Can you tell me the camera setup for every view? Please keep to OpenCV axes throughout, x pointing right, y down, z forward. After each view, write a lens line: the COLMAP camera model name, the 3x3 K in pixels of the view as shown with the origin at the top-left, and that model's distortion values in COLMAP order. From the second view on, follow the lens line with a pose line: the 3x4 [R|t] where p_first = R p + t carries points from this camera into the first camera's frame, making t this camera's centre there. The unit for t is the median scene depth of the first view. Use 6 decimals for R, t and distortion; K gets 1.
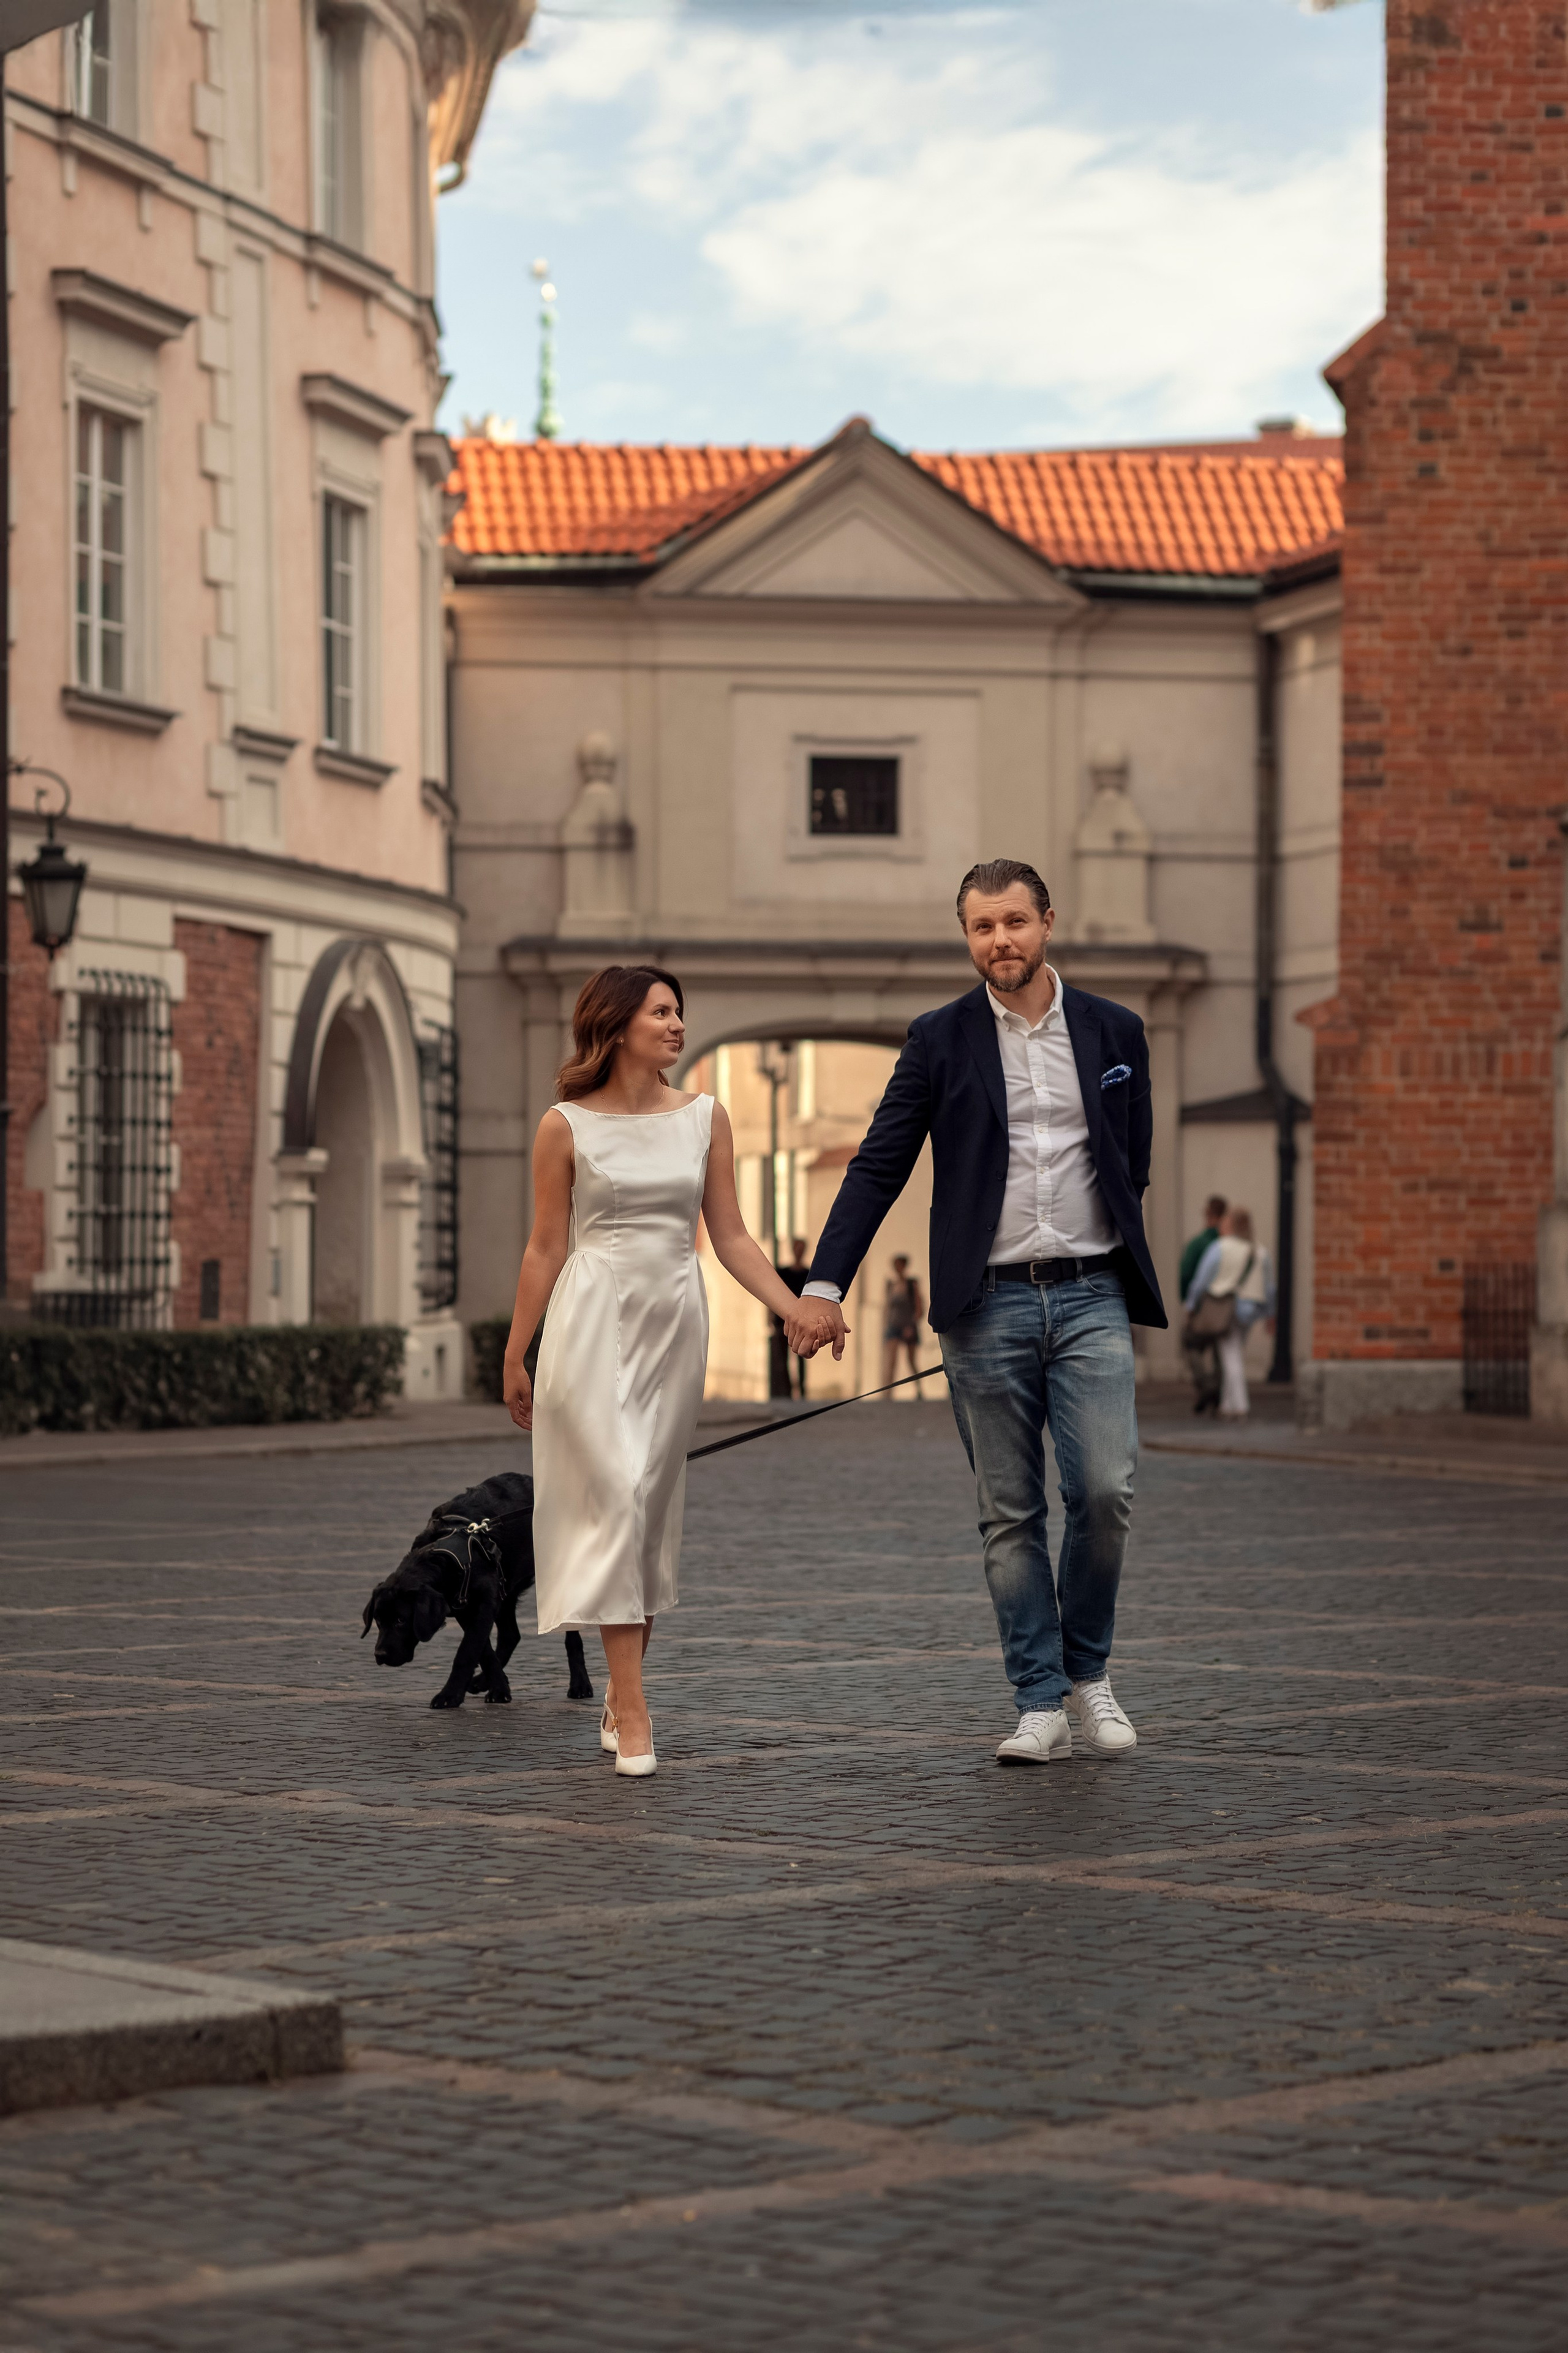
lens RADIAL K [[5883.9, 0, 863.8], [0, 5883.9, 1062.7], [0, 0, 1]] dist [0.020421, 0.918500]
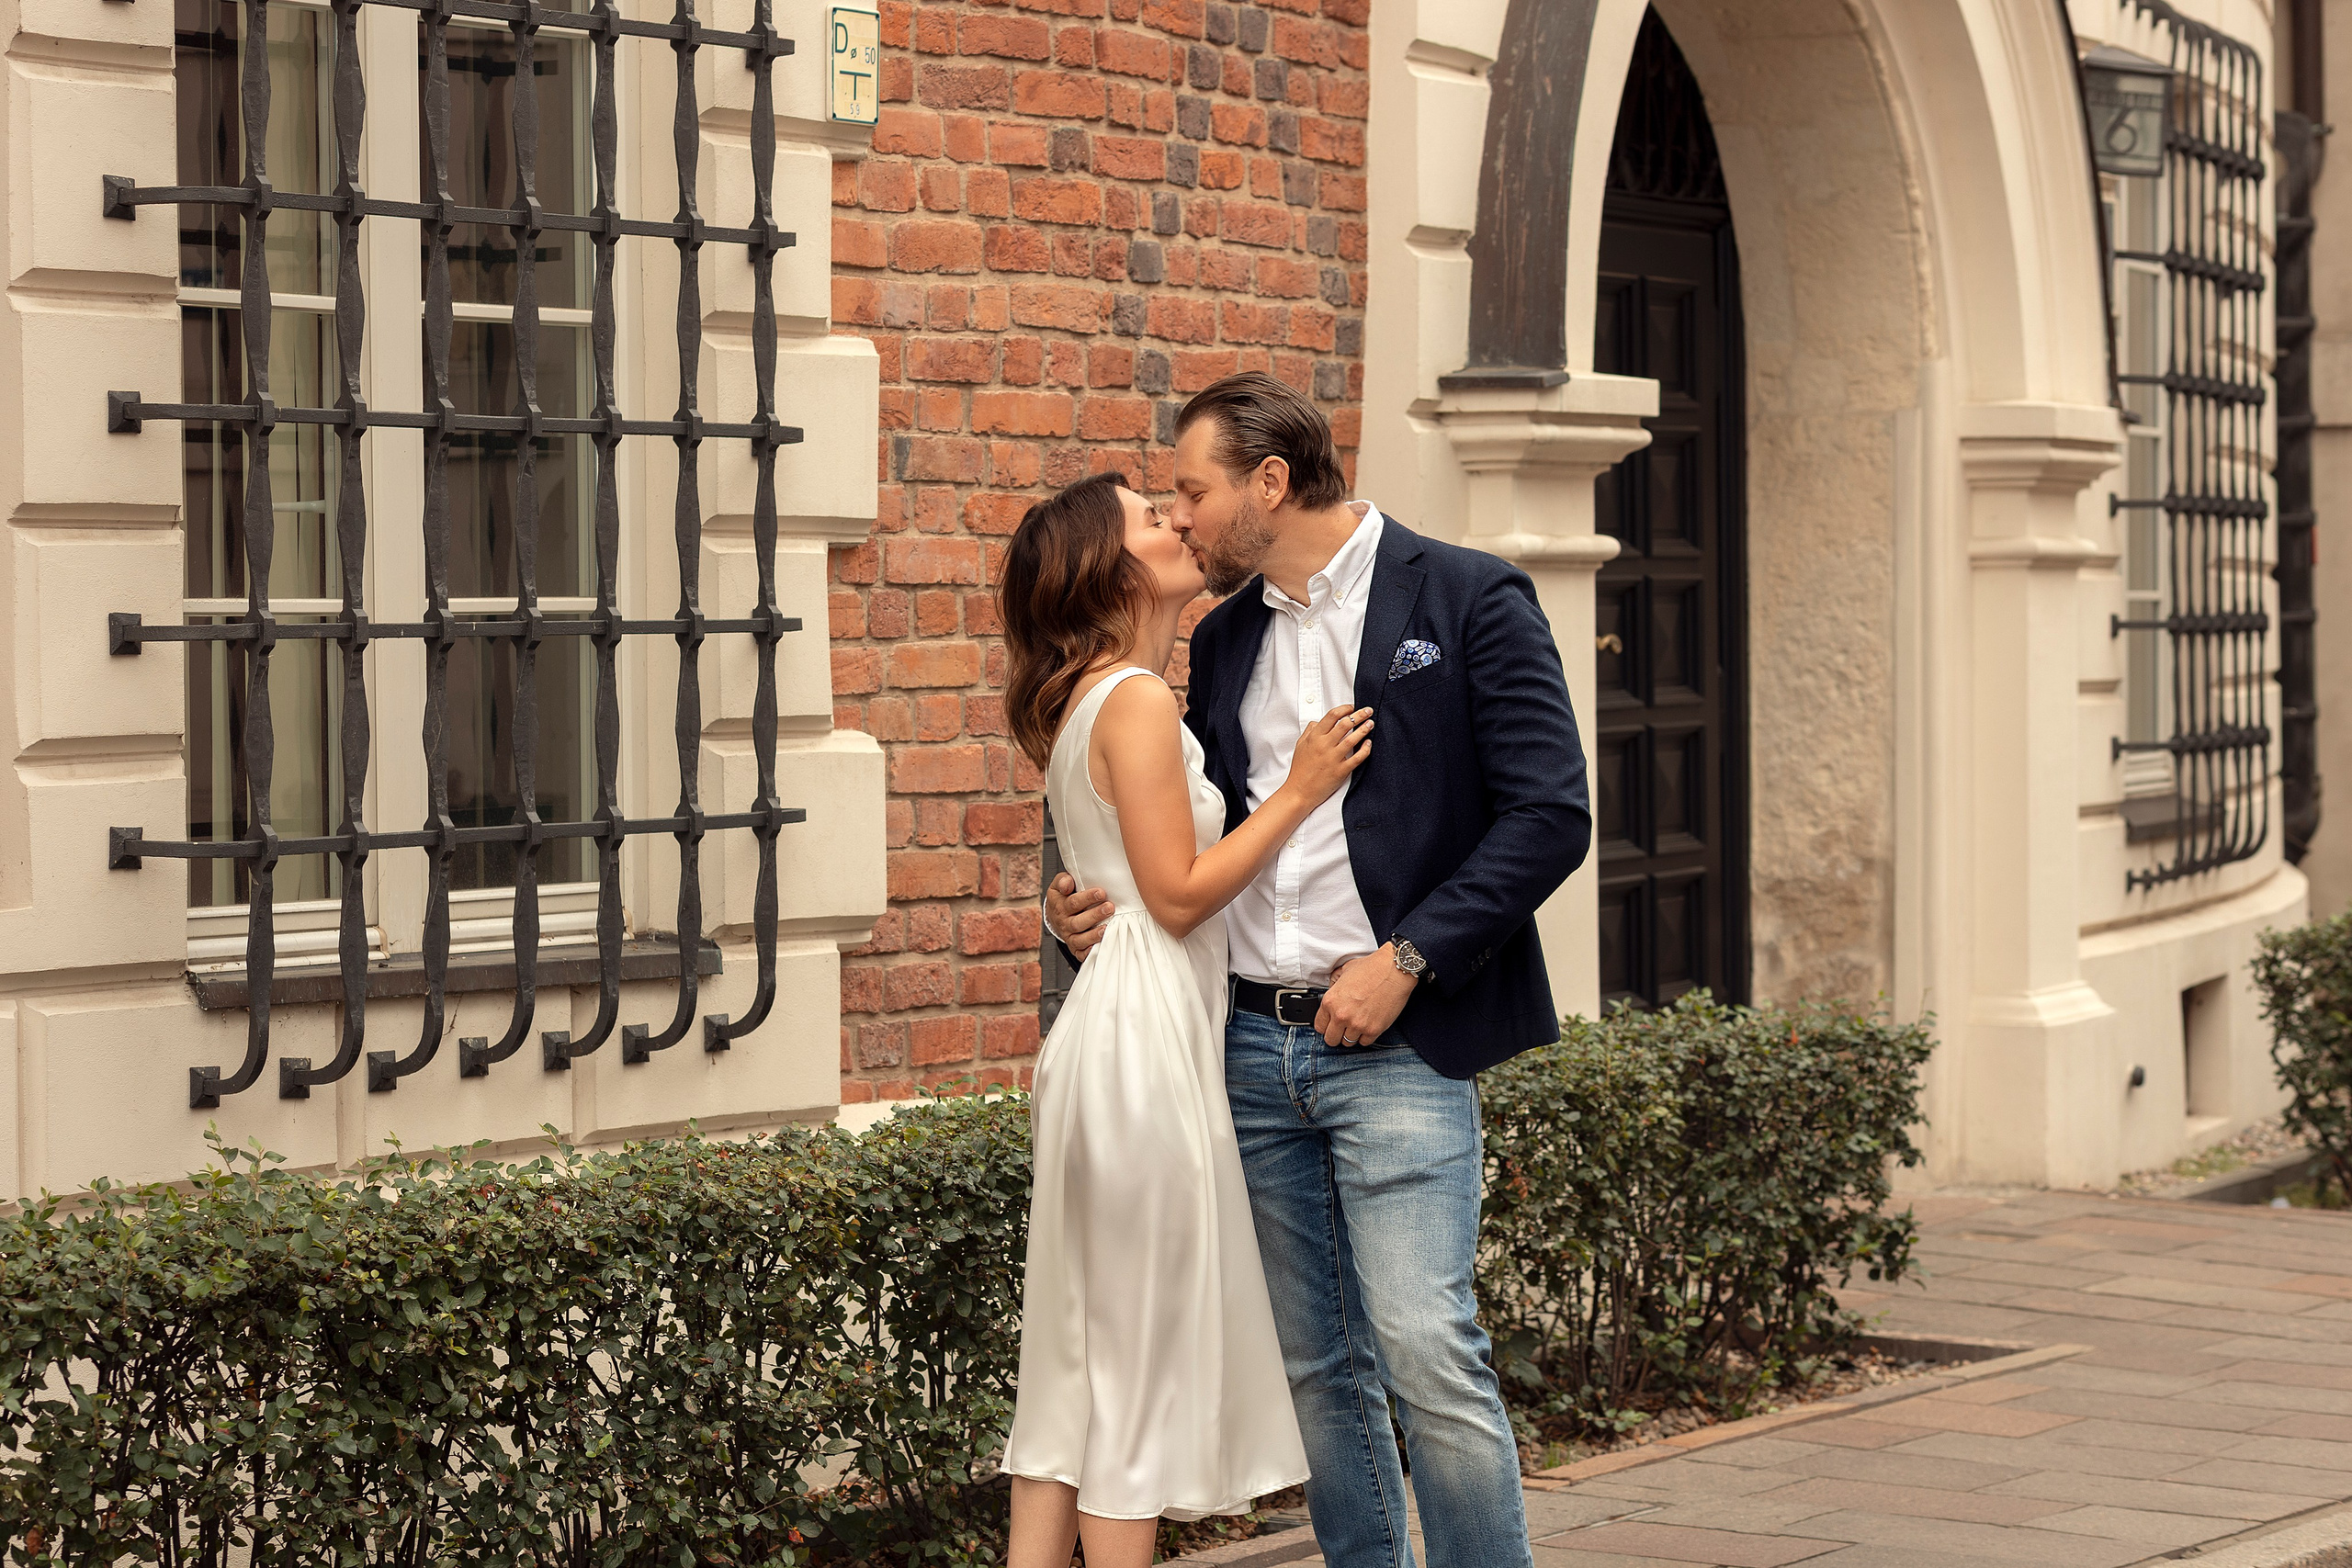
lens RADIAL K [[5392.1, 0, 1171.8], [0, 5392.1, 742.6], [0, 0, 1]] dist [0.006949, 0.359894]
pose [[0.947707, -0.004238, -0.319115, -0.031873], [0.023098, 0.998200, 0.055341, 0.017942], [0.318306, -0.059818, 0.946099, 0.758618]]
